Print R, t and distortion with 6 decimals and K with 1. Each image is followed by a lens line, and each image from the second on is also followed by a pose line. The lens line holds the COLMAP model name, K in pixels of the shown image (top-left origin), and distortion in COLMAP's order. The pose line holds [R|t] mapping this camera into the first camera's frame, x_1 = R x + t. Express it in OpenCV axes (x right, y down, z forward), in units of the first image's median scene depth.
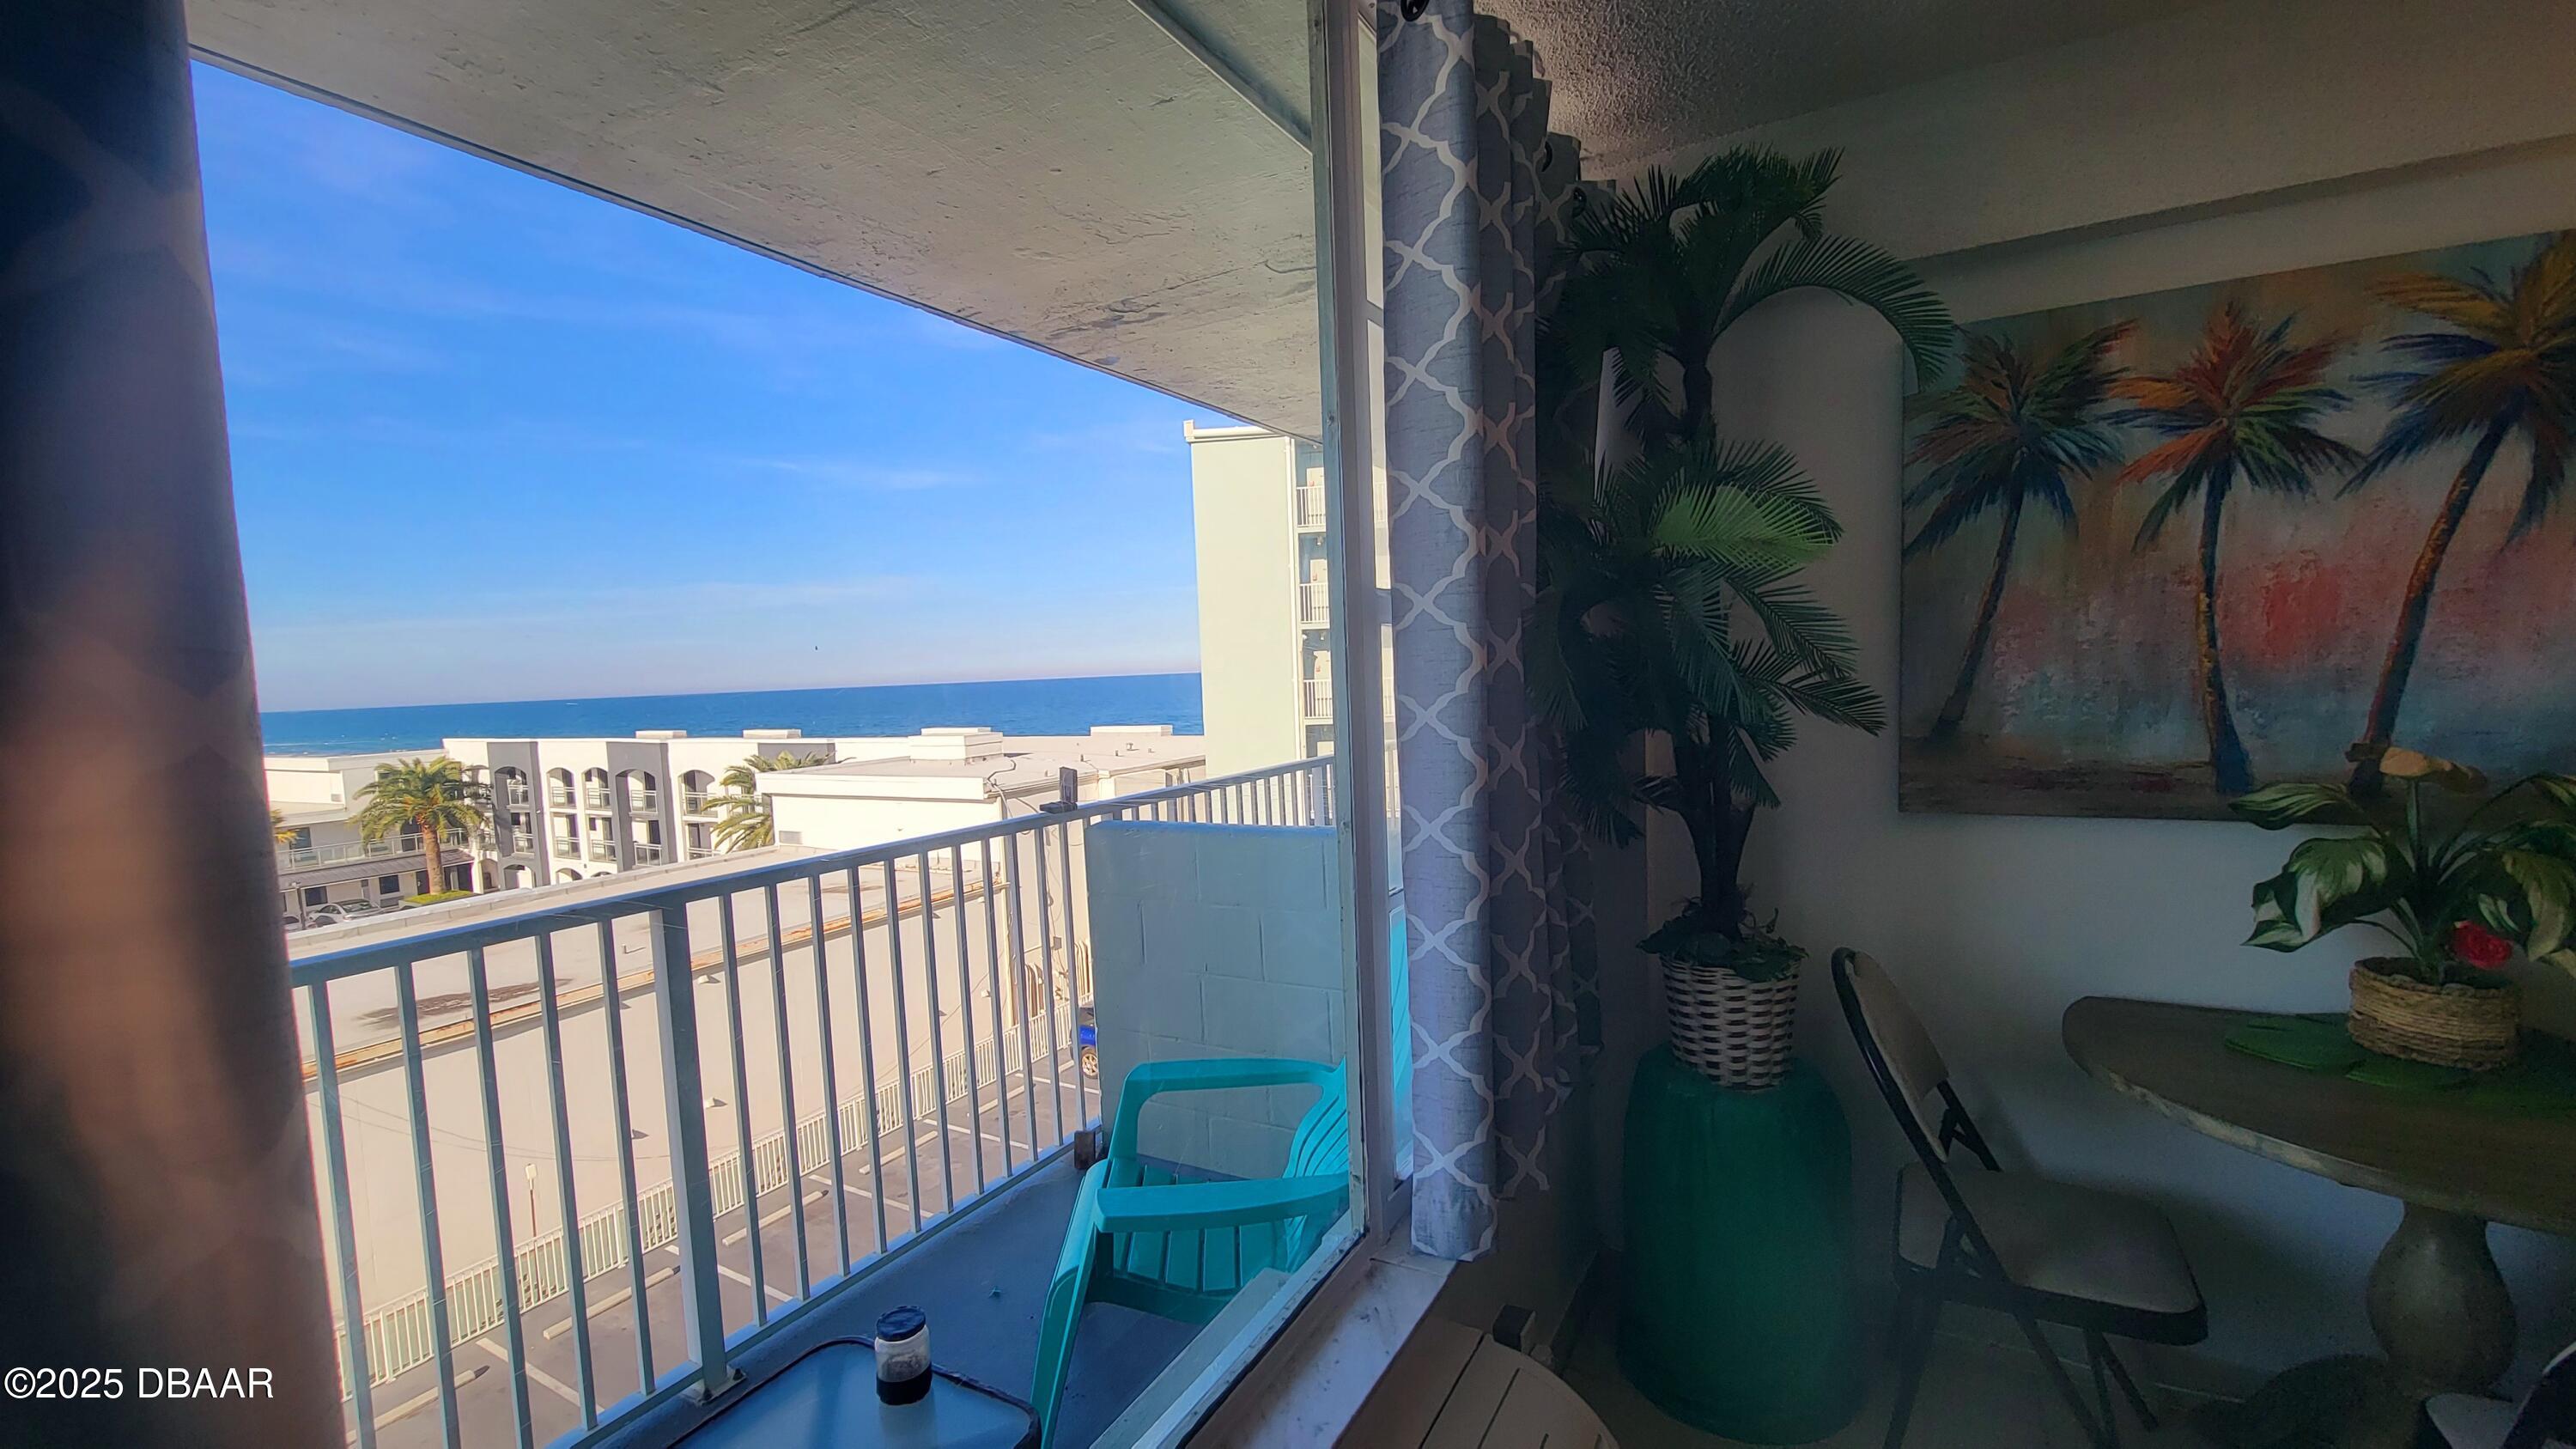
lens RADIAL K [[1067.7, 0, 1242.8], [0, 1067.7, 743.6], [0, 0, 1]] dist [0.012727, -0.007633]
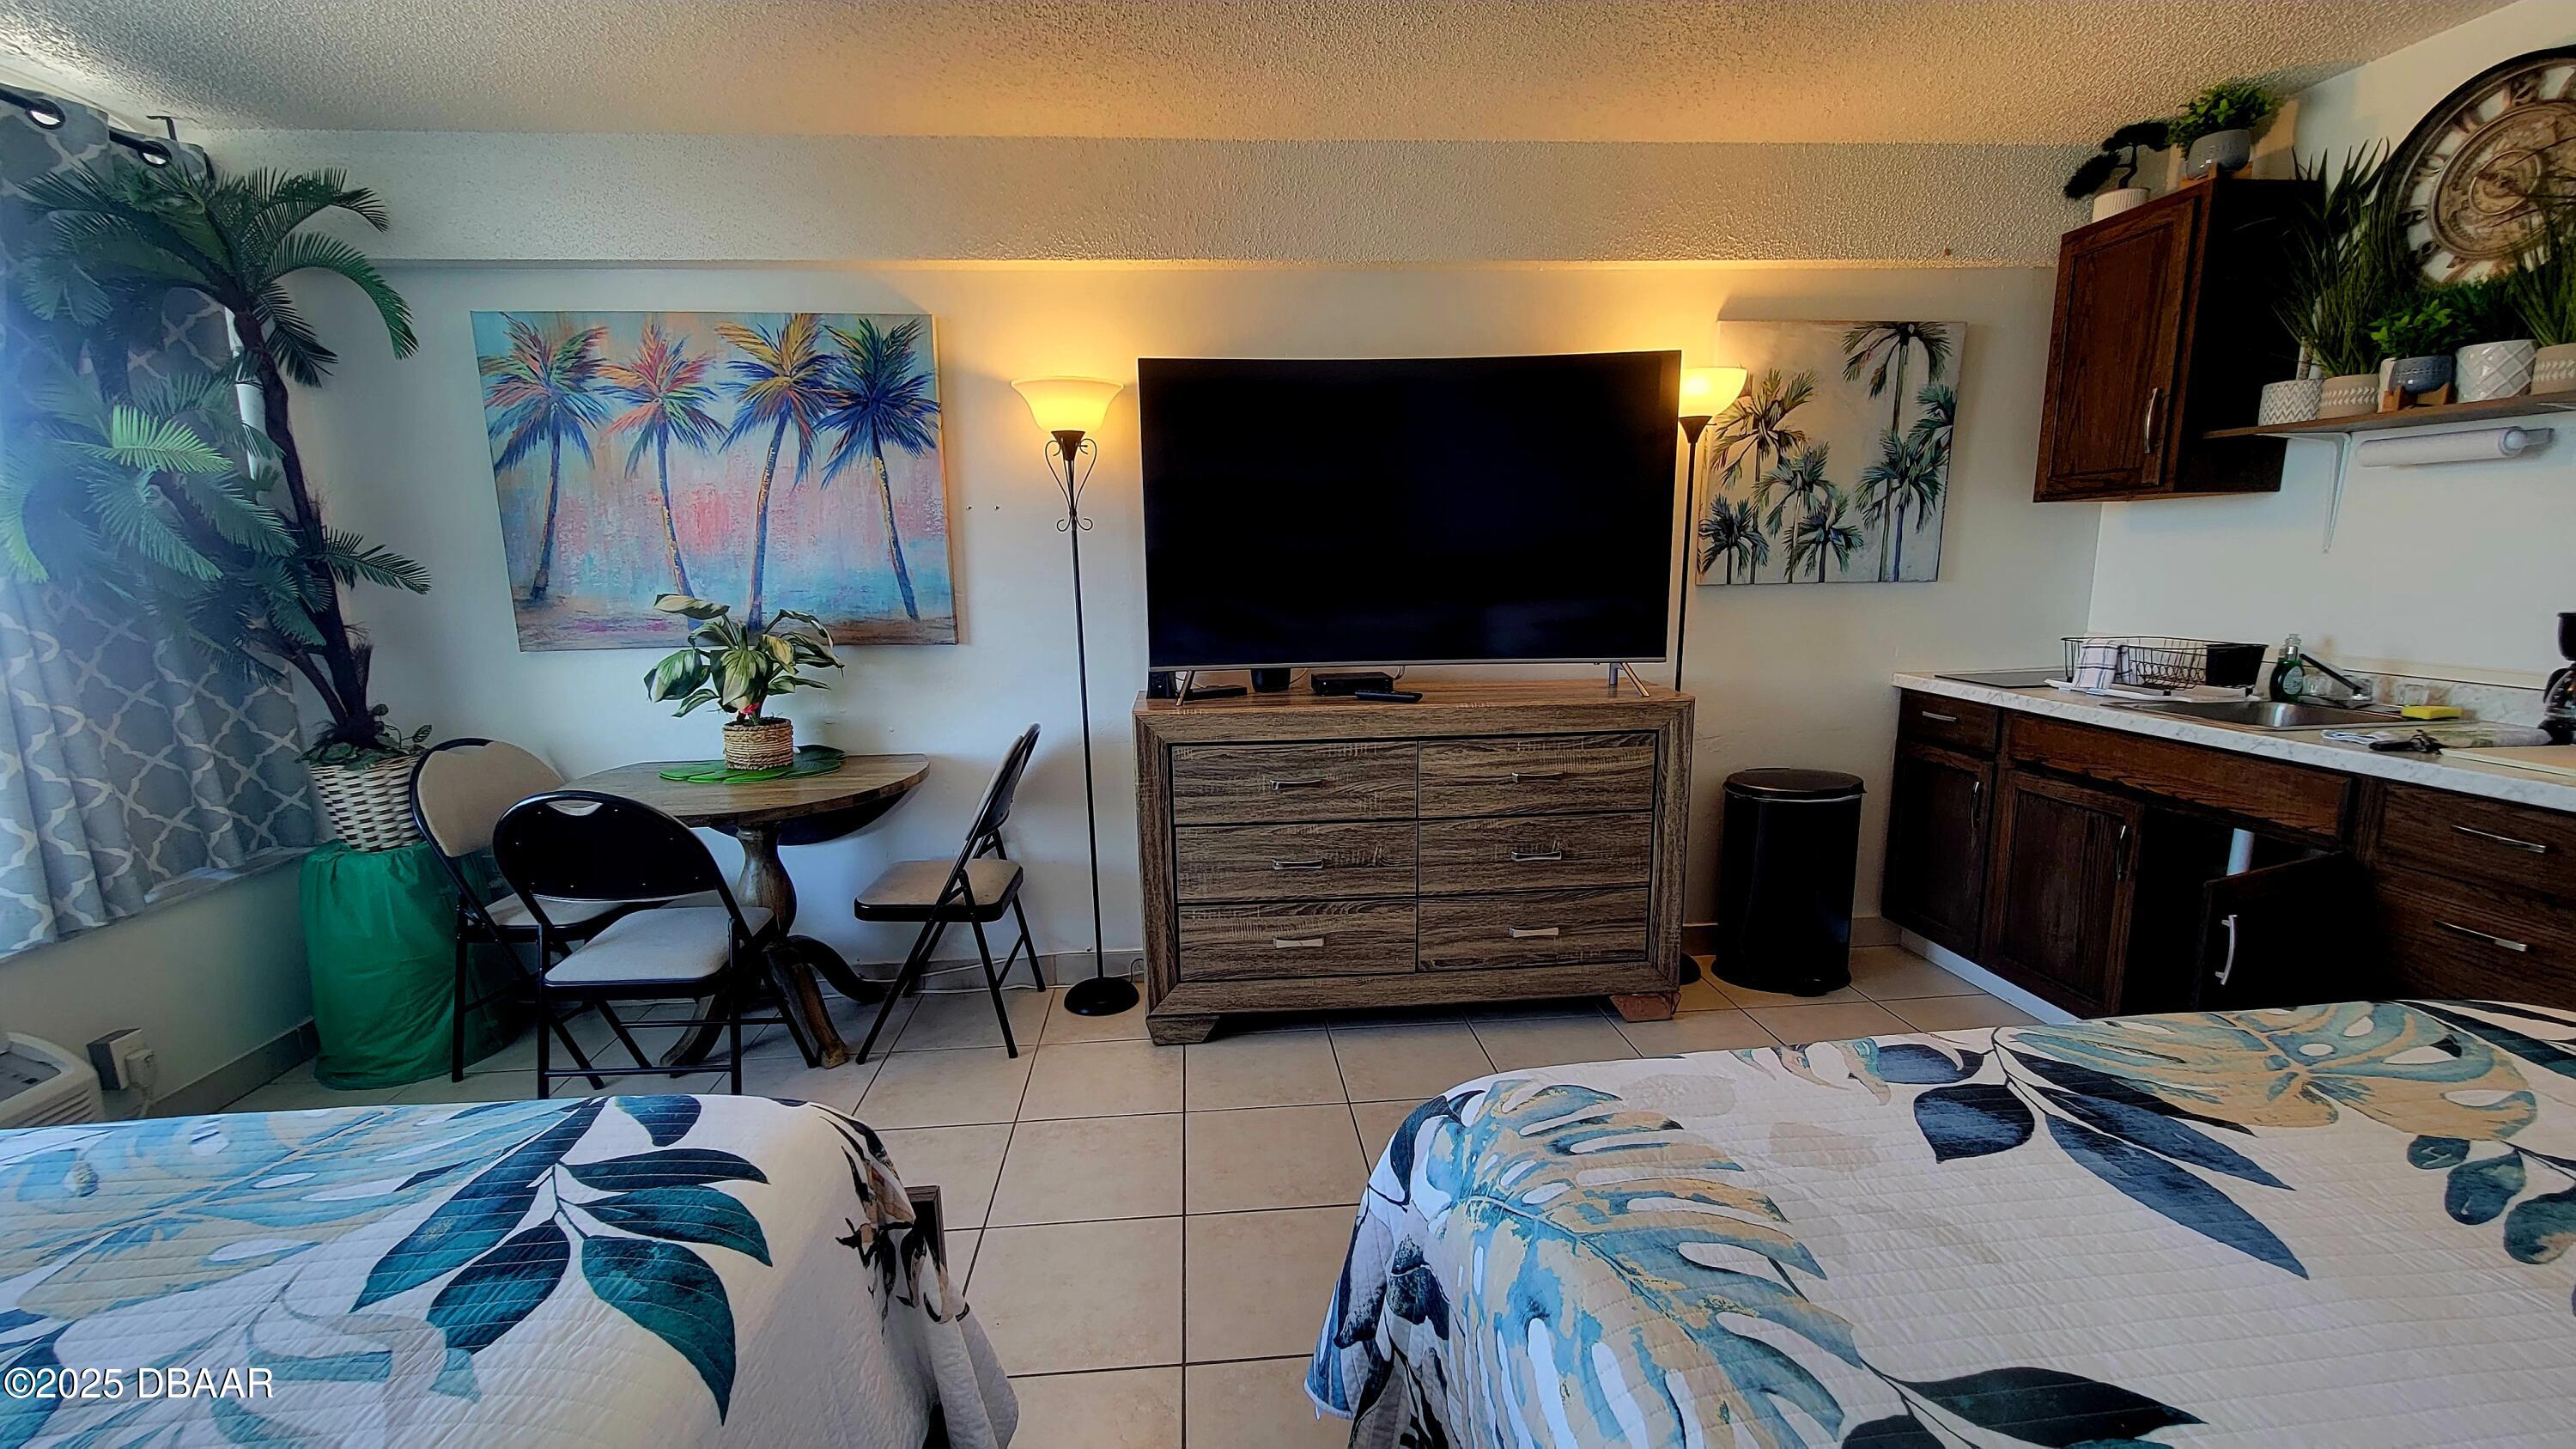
lens RADIAL K [[1048.6, 0, 1267.2], [0, 1048.6, 745.4], [0, 0, 1]] dist [0.000987, -0.001115]
pose [[0.817545, -0.078950, 0.570427, 0.714810], [0.027770, 0.994810, 0.097888, 0.091769], [-0.575194, -0.064187, 0.815495, -0.864031]]
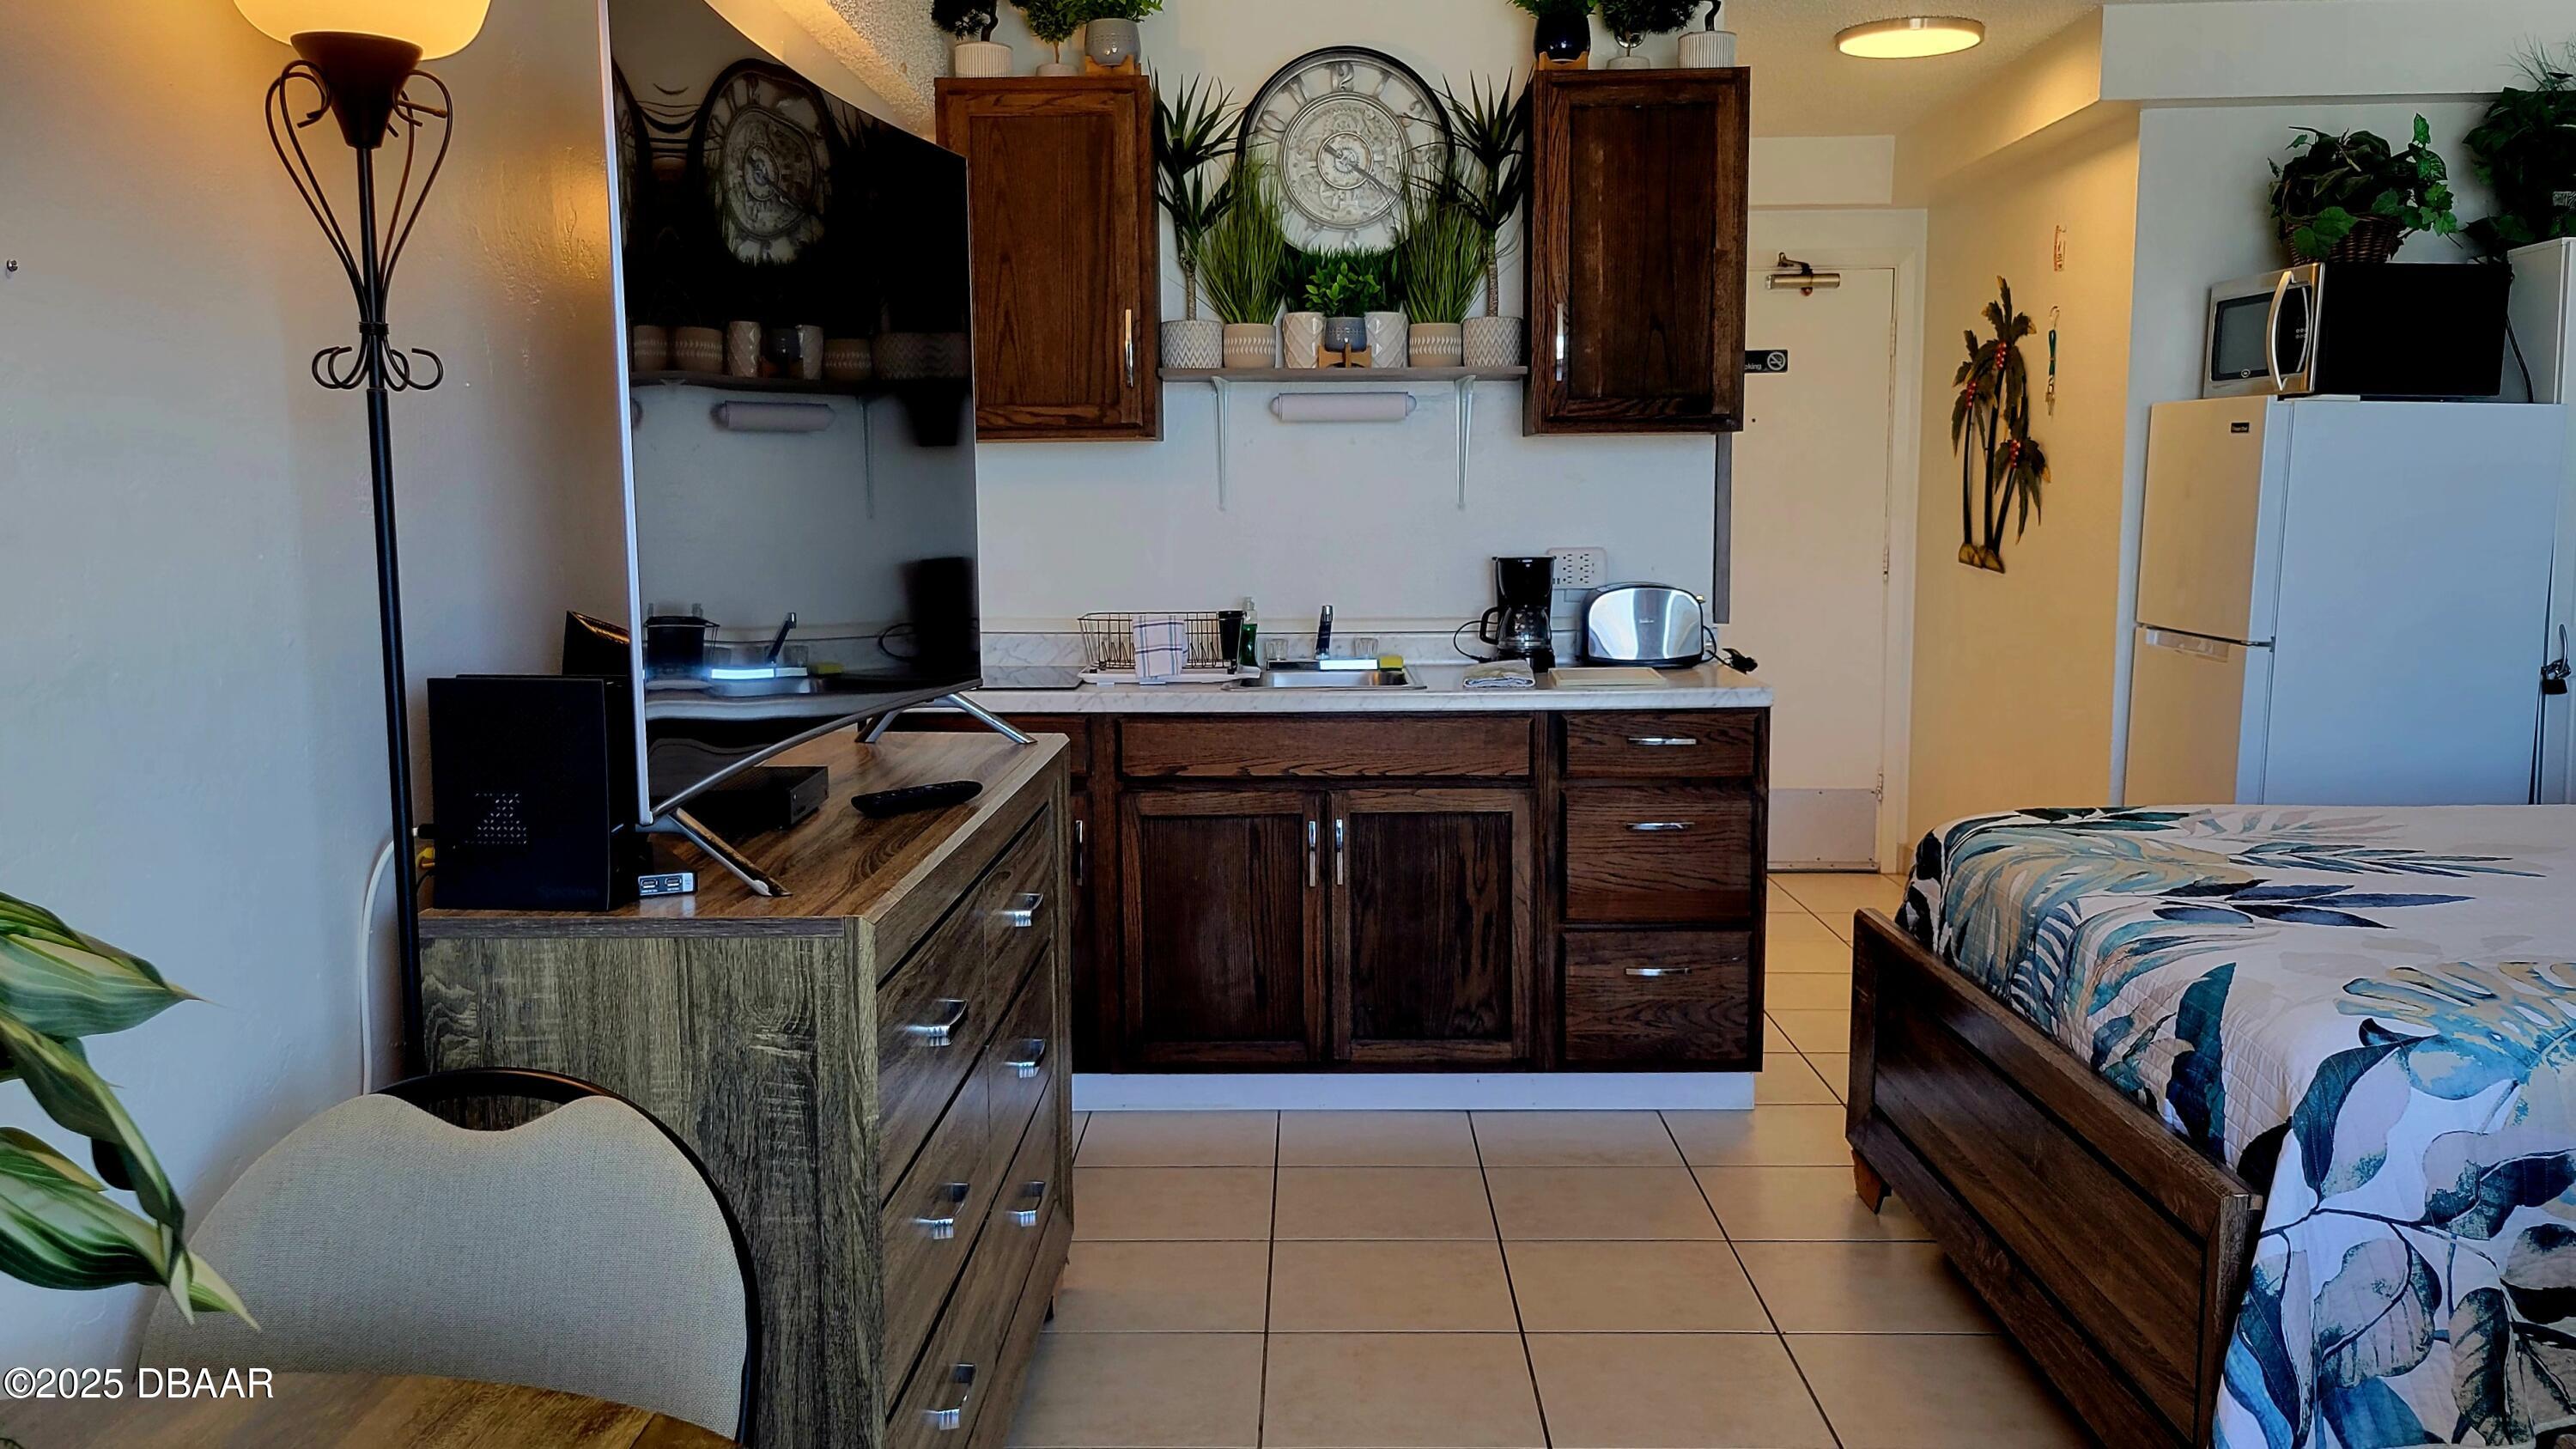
lens RADIAL K [[2093.7, 0, 1288.0], [0, 2093.7, 724.5], [0, 0, 1]] dist [0.028902, -0.012448]
pose [[-0.497259, -0.053167, 0.865971, 0.395026], [0.087772, 0.989917, 0.111178, -0.009963], [-0.863151, 0.131292, -0.487579, 0.779132]]
